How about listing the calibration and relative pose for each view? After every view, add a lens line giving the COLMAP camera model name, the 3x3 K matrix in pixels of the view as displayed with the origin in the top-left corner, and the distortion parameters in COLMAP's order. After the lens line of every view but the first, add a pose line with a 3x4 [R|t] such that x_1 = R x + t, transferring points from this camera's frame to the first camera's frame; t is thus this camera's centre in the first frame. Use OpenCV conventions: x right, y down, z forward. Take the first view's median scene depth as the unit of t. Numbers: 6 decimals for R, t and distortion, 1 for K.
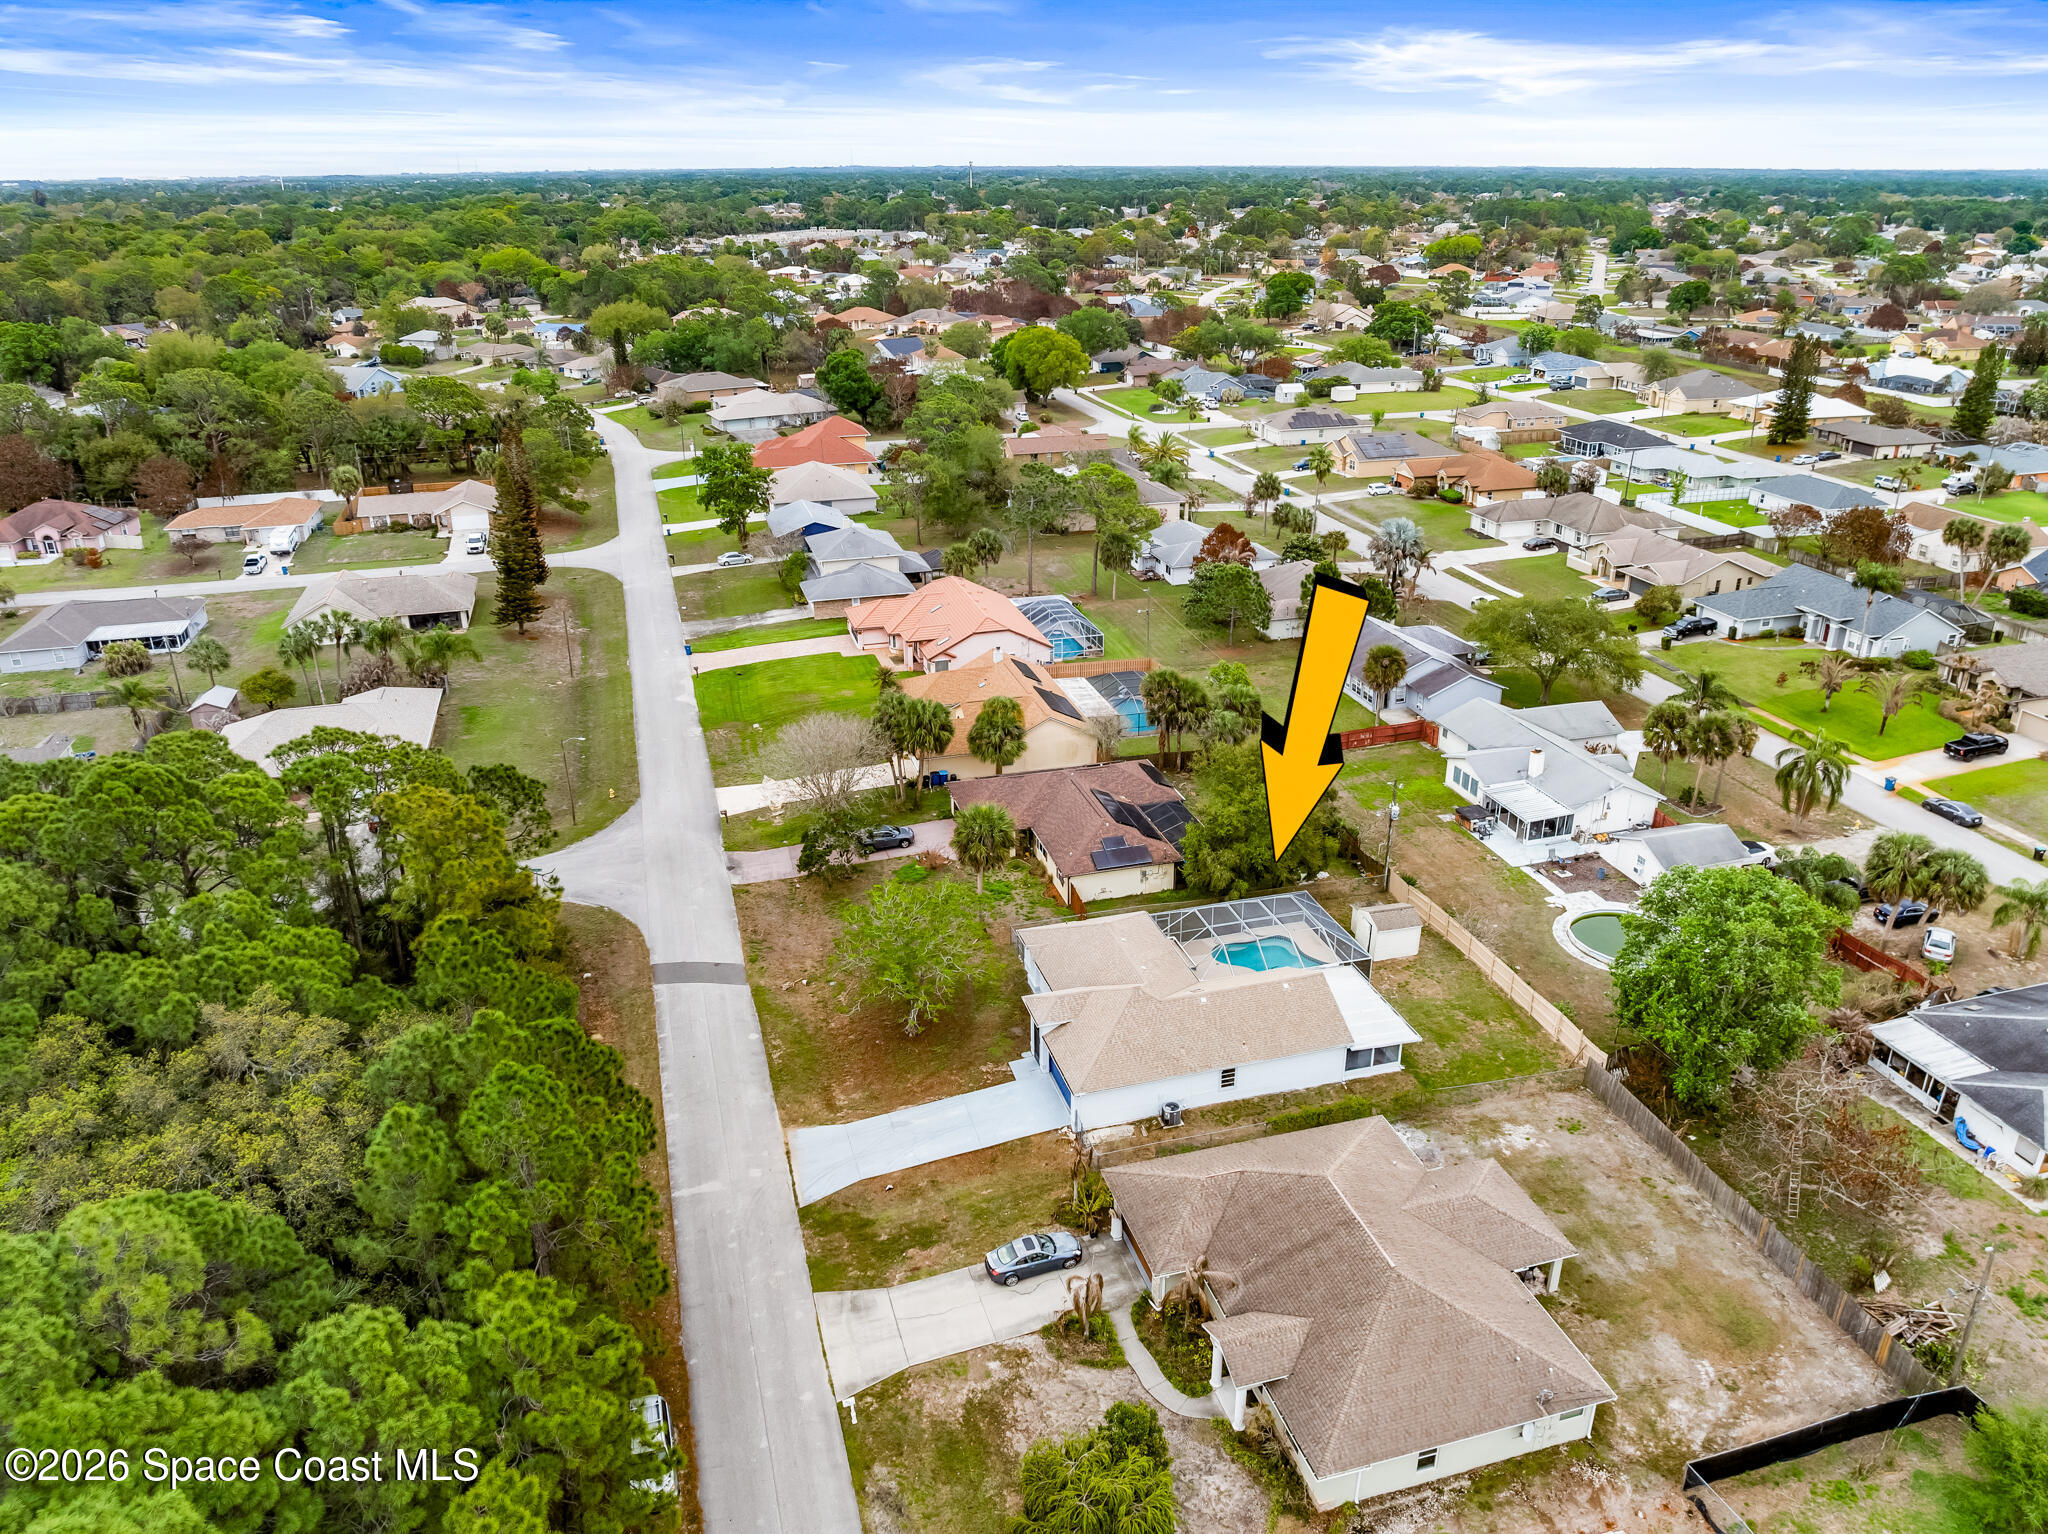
lens RADIAL K [[1449.7, 0, 1028.4], [0, 1449.7, 732.3], [0, 0, 1]] dist [-0.039928, 0.000380]
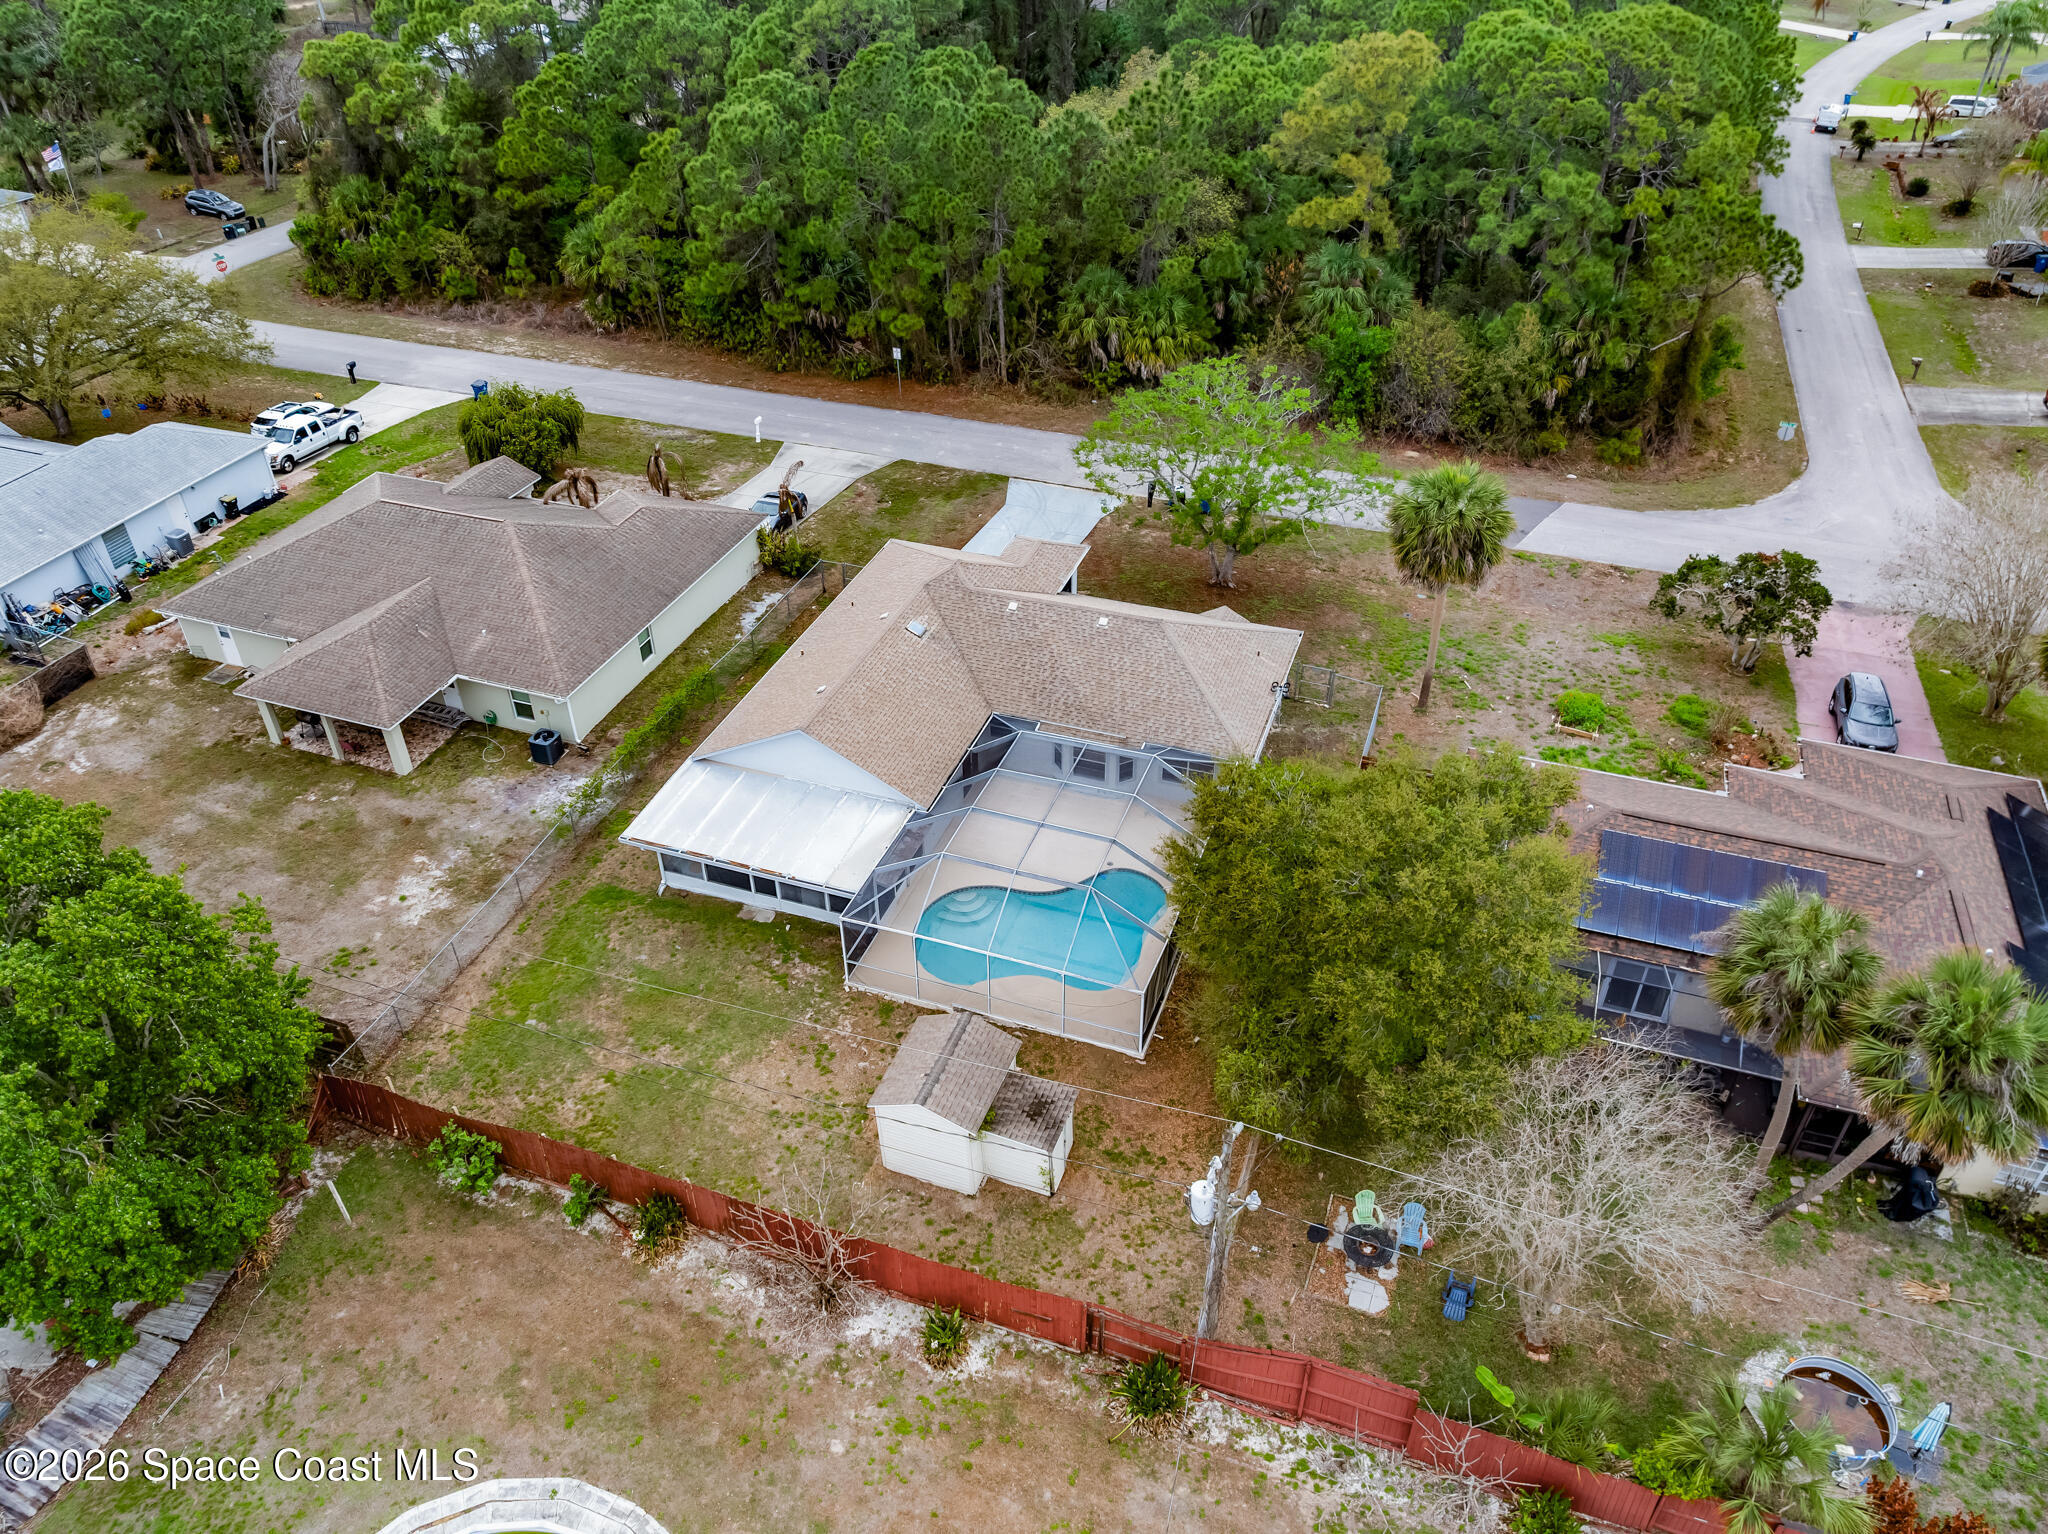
lens RADIAL K [[1449.7, 0, 1028.4], [0, 1449.7, 732.3], [0, 0, 1]] dist [-0.039928, 0.000380]
pose [[-0.585372, 0.467526, -0.662389, 0.537011], [-0.298088, 0.635664, 0.712092, -0.257376], [0.753979, 0.614288, -0.232736, 1.244429]]
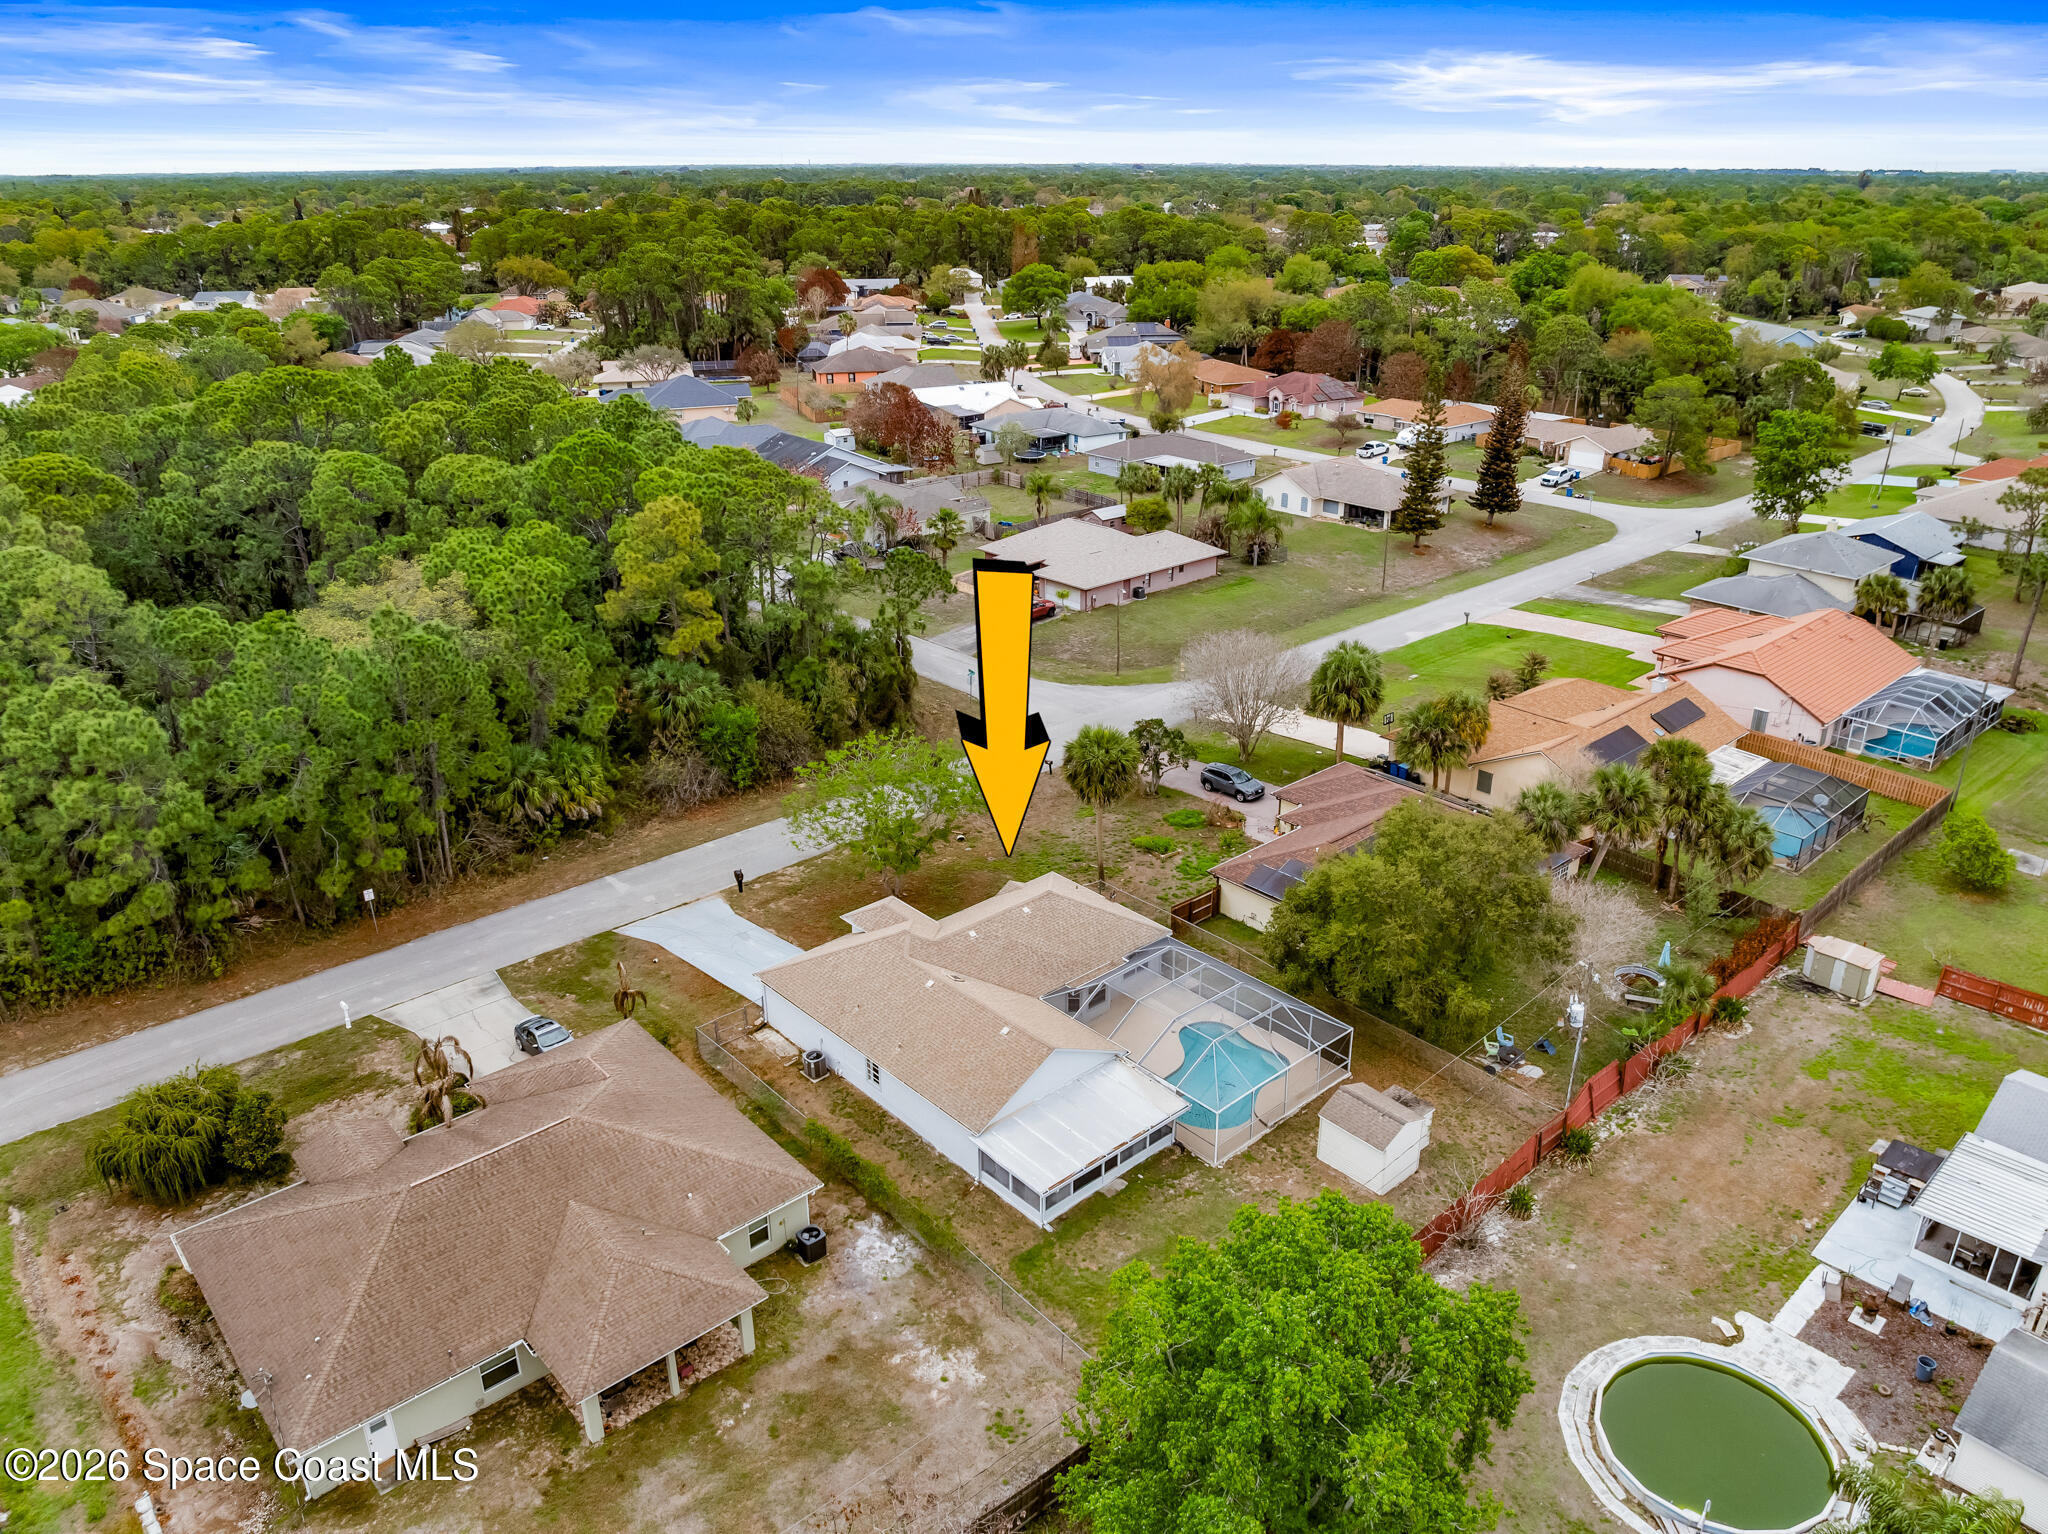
lens RADIAL K [[1449.7, 0, 1028.4], [0, 1449.7, 732.3], [0, 0, 1]] dist [-0.039928, 0.000380]
pose [[0.432229, 0.332457, -0.838242, 0.769754], [-0.330223, 0.923343, 0.195933, -0.114557], [0.839125, 0.192119, 0.508881, 0.626607]]
